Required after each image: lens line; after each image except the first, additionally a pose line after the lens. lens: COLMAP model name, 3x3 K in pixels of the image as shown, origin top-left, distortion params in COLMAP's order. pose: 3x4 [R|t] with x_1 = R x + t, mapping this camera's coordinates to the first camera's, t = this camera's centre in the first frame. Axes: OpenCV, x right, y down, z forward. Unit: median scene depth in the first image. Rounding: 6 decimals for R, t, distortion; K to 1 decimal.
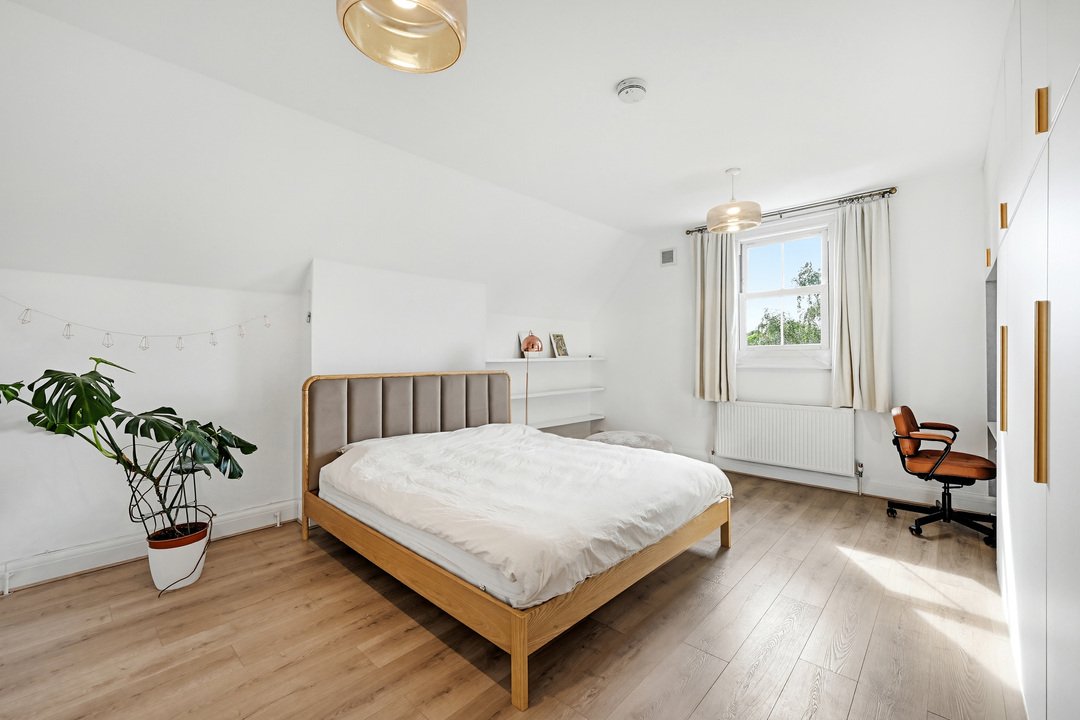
lens RADIAL K [[420.9, 0, 535.5], [0, 420.9, 361.3], [0, 0, 1]] dist [0.000852, -0.000240]
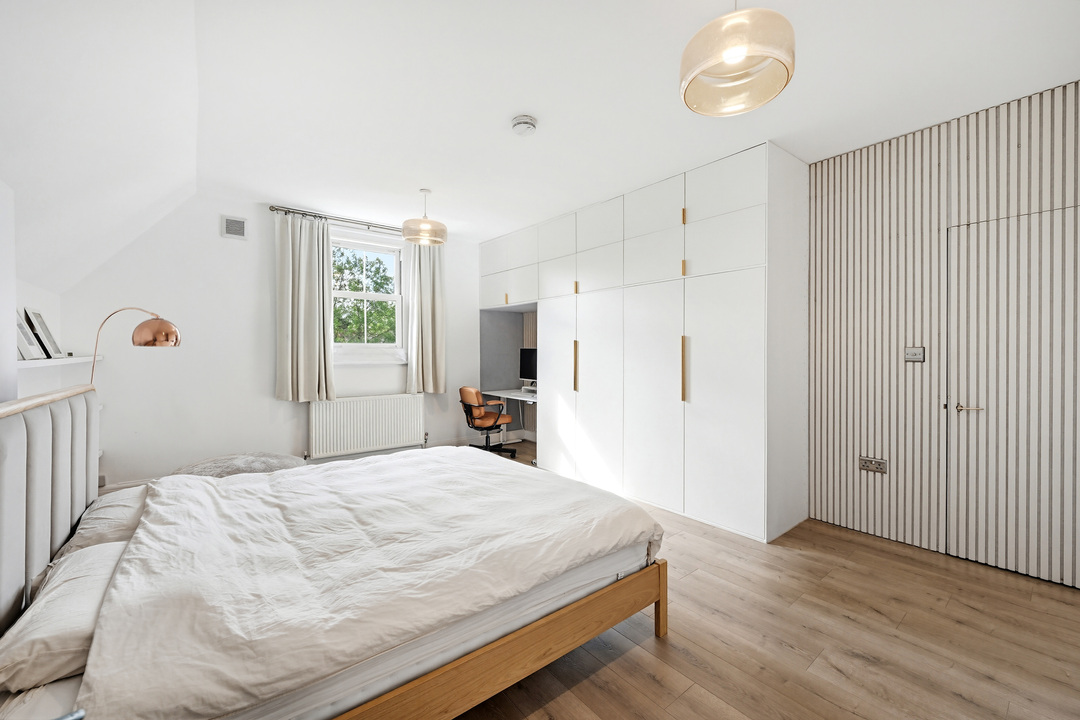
lens RADIAL K [[420.9, 0, 534.1], [0, 420.9, 351.7], [0, 0, 1]] dist [0.000852, -0.000240]
pose [[0.189656, 0.002427, 0.981848, -0.766134], [0.005736, 0.999977, -0.003580, -0.017519], [-0.981834, 0.006311, 0.189638, 0.638251]]
